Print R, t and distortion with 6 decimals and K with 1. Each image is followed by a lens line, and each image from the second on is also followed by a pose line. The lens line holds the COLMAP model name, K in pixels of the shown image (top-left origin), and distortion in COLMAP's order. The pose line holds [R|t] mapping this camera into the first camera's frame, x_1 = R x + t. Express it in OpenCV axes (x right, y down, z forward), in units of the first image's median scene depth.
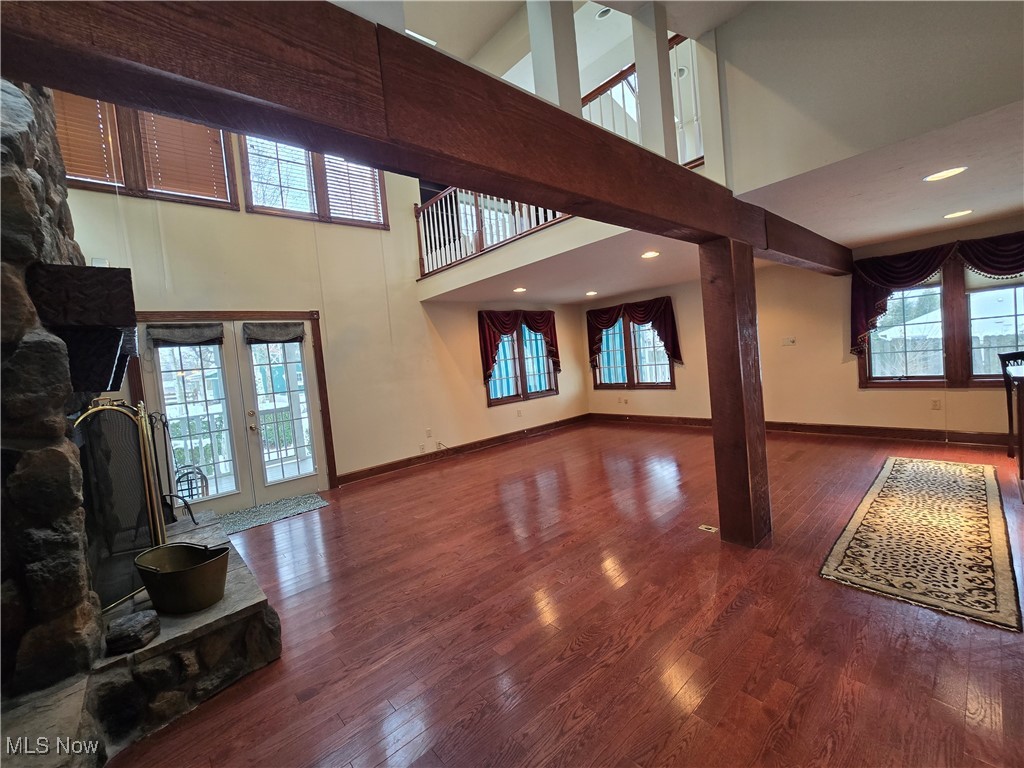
lens RADIAL K [[421.8, 0, 506.2], [0, 421.8, 377.3], [0, 0, 1]] dist [-0.006479, 0.001719]
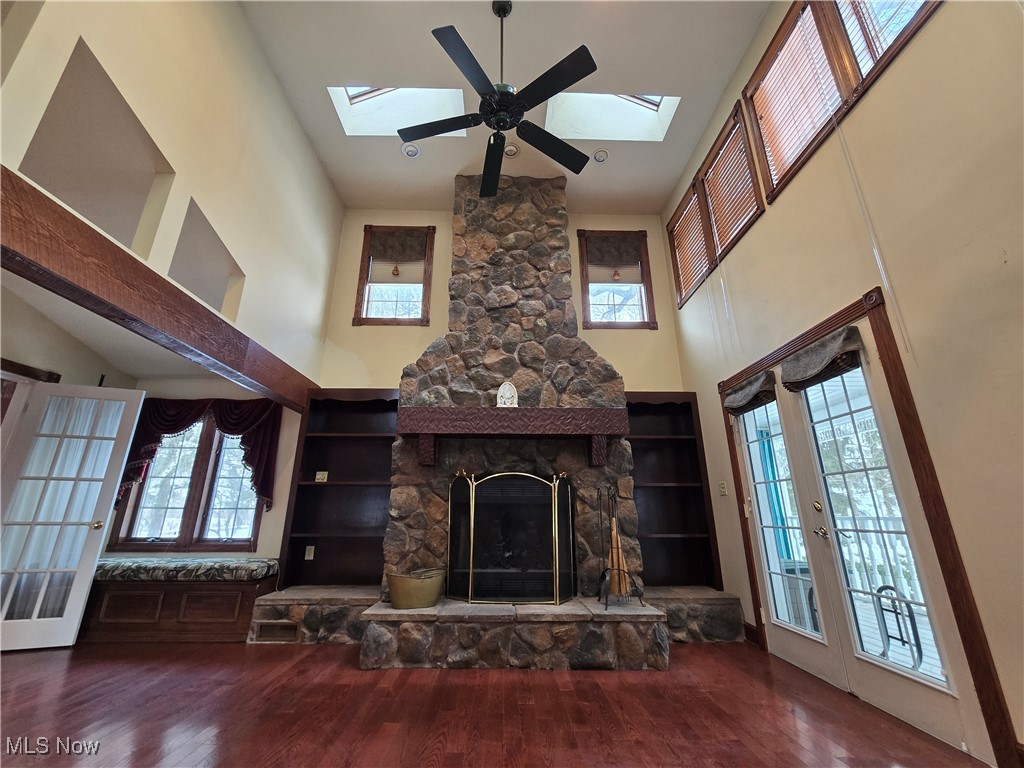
lens RADIAL K [[421.8, 0, 511.1], [0, 421.8, 375.3], [0, 0, 1]] dist [-0.006479, 0.001719]
pose [[-0.642029, -0.151937, -0.751474, 0.159093], [0.025940, 0.975301, -0.219354, 0.029866], [0.766241, -0.160324, -0.622230, 1.225541]]
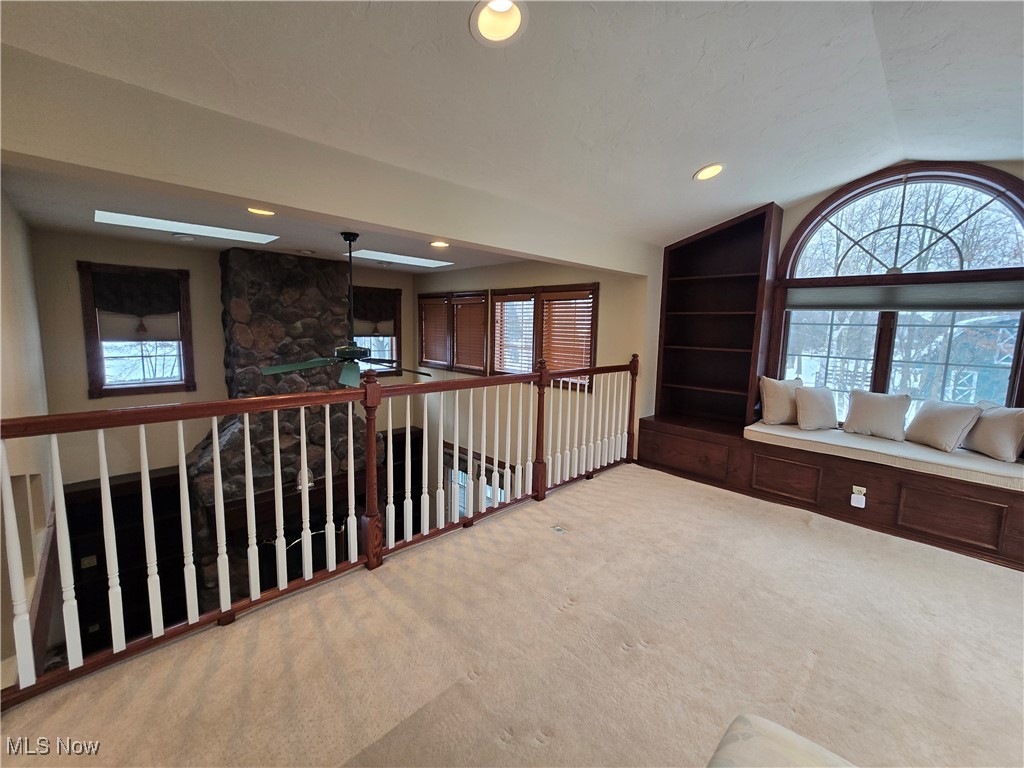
lens RADIAL K [[421.8, 0, 519.4], [0, 421.8, 373.2], [0, 0, 1]] dist [-0.006479, 0.001719]
pose [[0.066532, 0.204817, -0.976536, 0.670061], [-0.072779, 0.977094, 0.199976, -0.756229], [0.995126, 0.057767, 0.079915, 1.140576]]
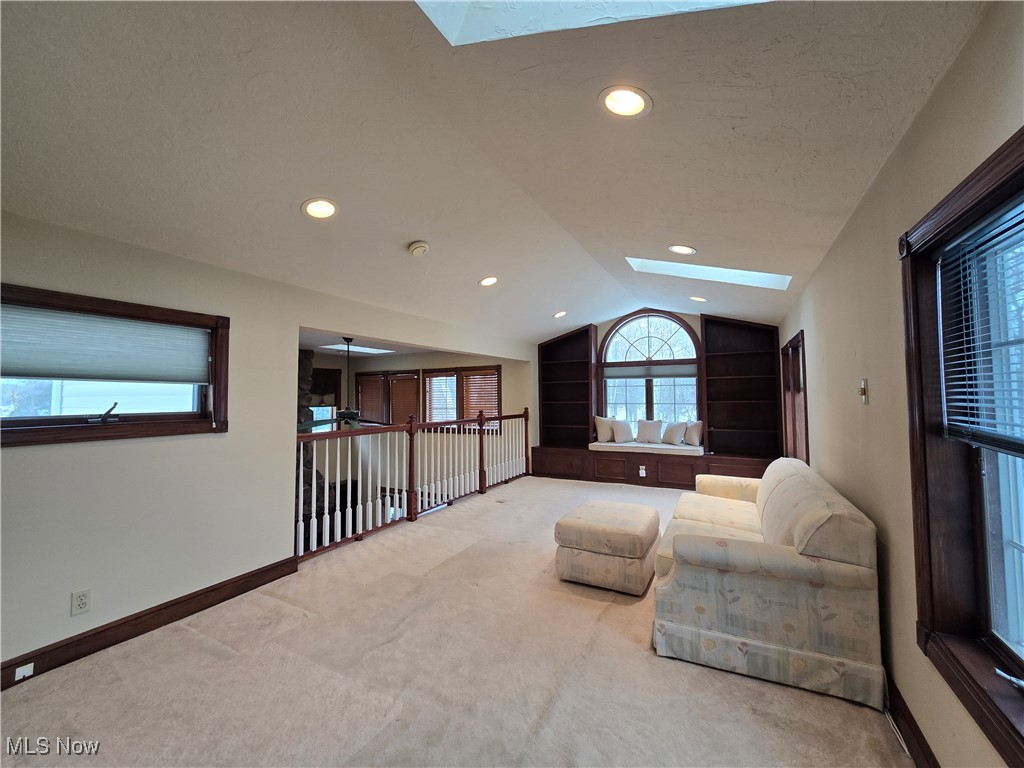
lens RADIAL K [[421.8, 0, 511.5], [0, 421.8, 376.9], [0, 0, 1]] dist [-0.006479, 0.001719]
pose [[0.354019, 0.044611, -0.934174, 1.236965], [-0.060478, 0.997863, 0.024733, -0.779164], [0.933281, 0.047741, 0.355961, 0.835127]]
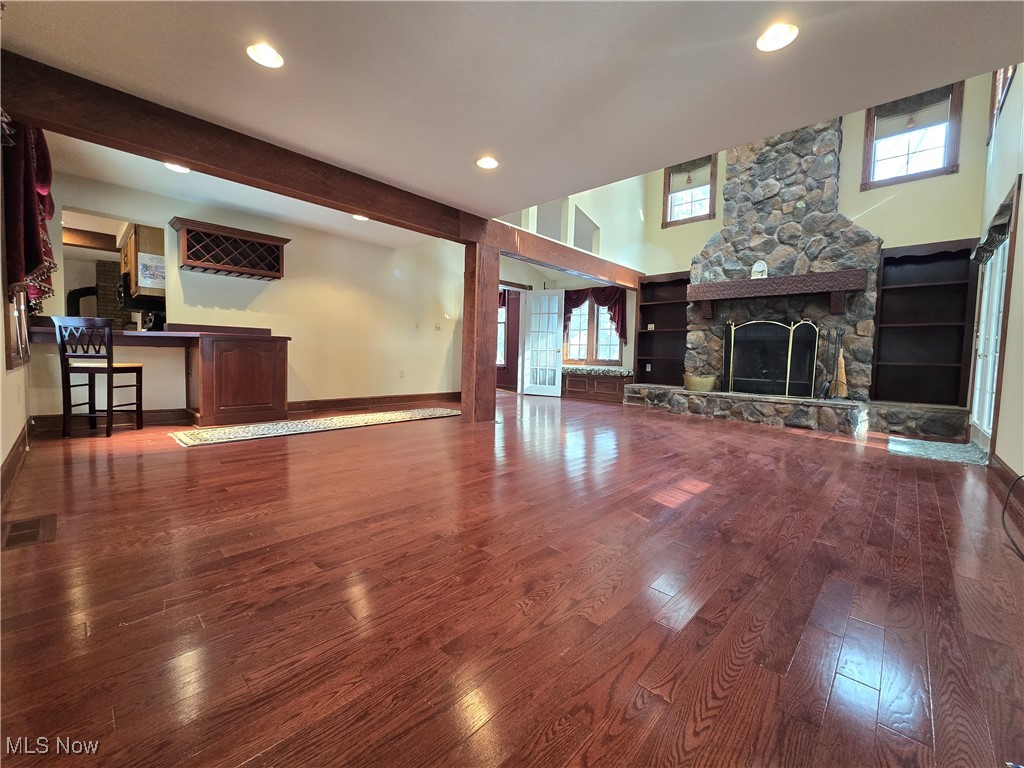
lens RADIAL K [[421.8, 0, 507.0], [0, 421.8, 378.4], [0, 0, 1]] dist [-0.006479, 0.001719]
pose [[-0.994140, 0.070601, -0.081857, 0.431035], [0.062077, 0.992806, 0.102380, 0.028803], [0.088496, 0.096699, -0.991372, 1.974765]]
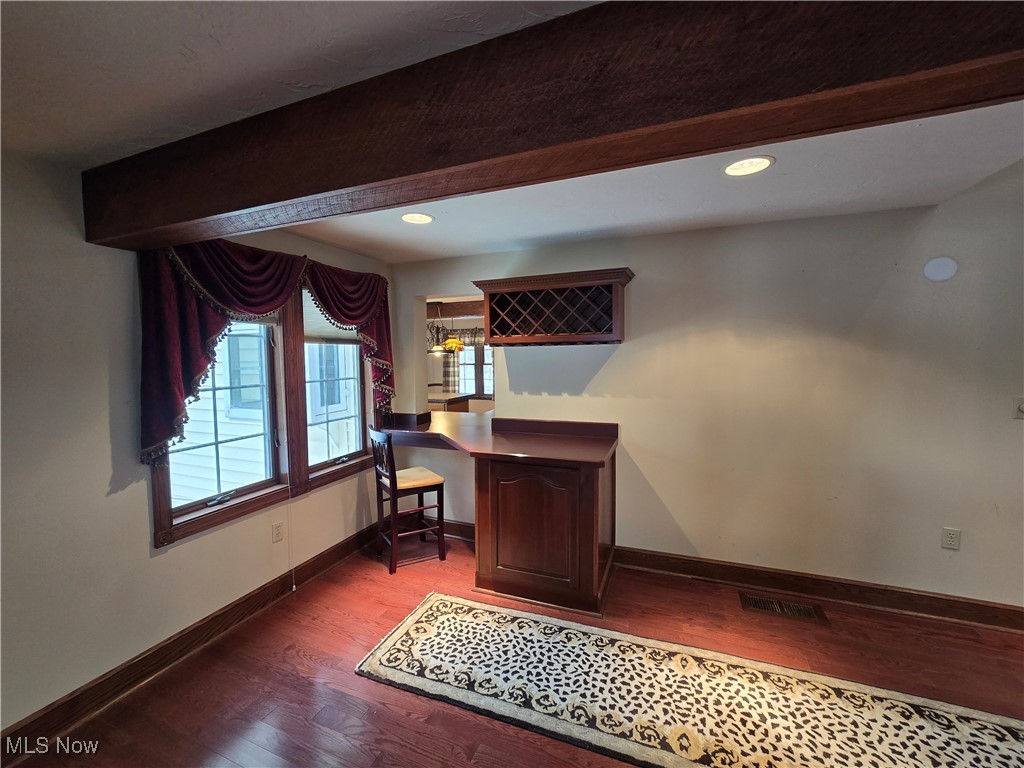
lens RADIAL K [[421.8, 0, 513.1], [0, 421.8, 377.4], [0, 0, 1]] dist [-0.006479, 0.001719]
pose [[-0.447832, 0.044909, 0.892989, 0.438253], [0.093853, 0.995582, -0.003001, -0.131341], [-0.889178, 0.082466, -0.450068, 1.132667]]
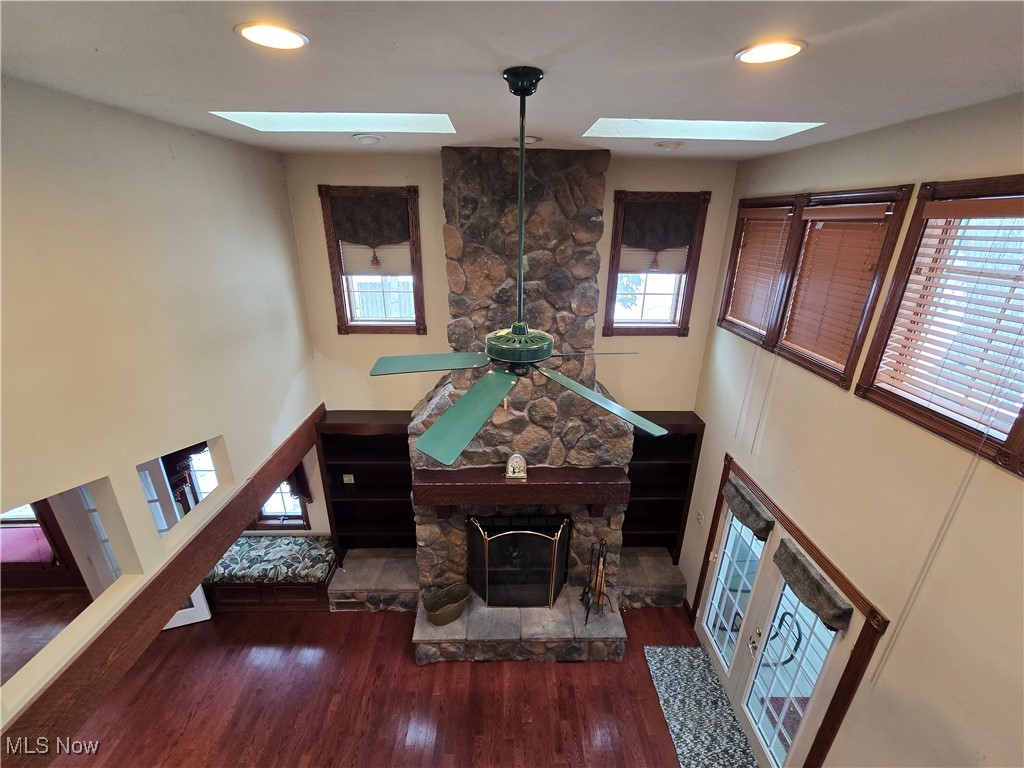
lens RADIAL K [[421.8, 0, 510.5], [0, 421.8, 377.8], [0, 0, 1]] dist [-0.006479, 0.001719]
pose [[-0.643725, 0.345602, -0.682772, 0.044033], [0.014779, 0.897660, 0.440440, -0.762125], [0.765114, 0.273432, -0.582954, 1.119458]]
